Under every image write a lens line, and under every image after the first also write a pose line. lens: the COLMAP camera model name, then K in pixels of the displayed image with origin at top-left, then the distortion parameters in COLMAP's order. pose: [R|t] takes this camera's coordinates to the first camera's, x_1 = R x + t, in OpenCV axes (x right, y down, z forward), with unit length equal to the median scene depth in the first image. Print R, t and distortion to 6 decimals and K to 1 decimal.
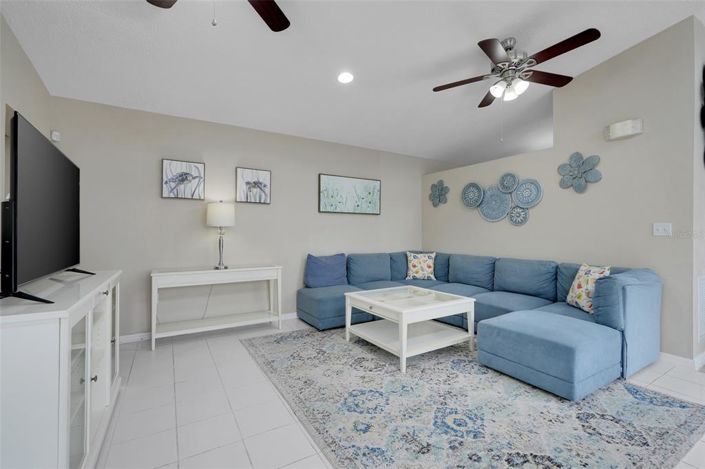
lens RADIAL K [[308.8, 0, 351.6], [0, 308.8, 231.9], [0, 0, 1]] dist [-0.002228, 0.000879]
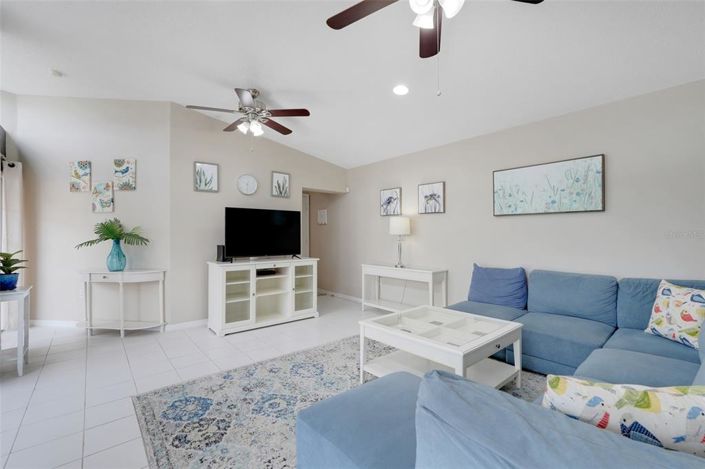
lens RADIAL K [[308.8, 0, 351.6], [0, 308.8, 231.9], [0, 0, 1]] dist [-0.002228, 0.000879]
pose [[0.166261, -0.009899, -0.986032, 0.764252], [0.007040, 0.999936, -0.008852, -0.017627], [0.986057, -0.005470, 0.166320, 0.532647]]
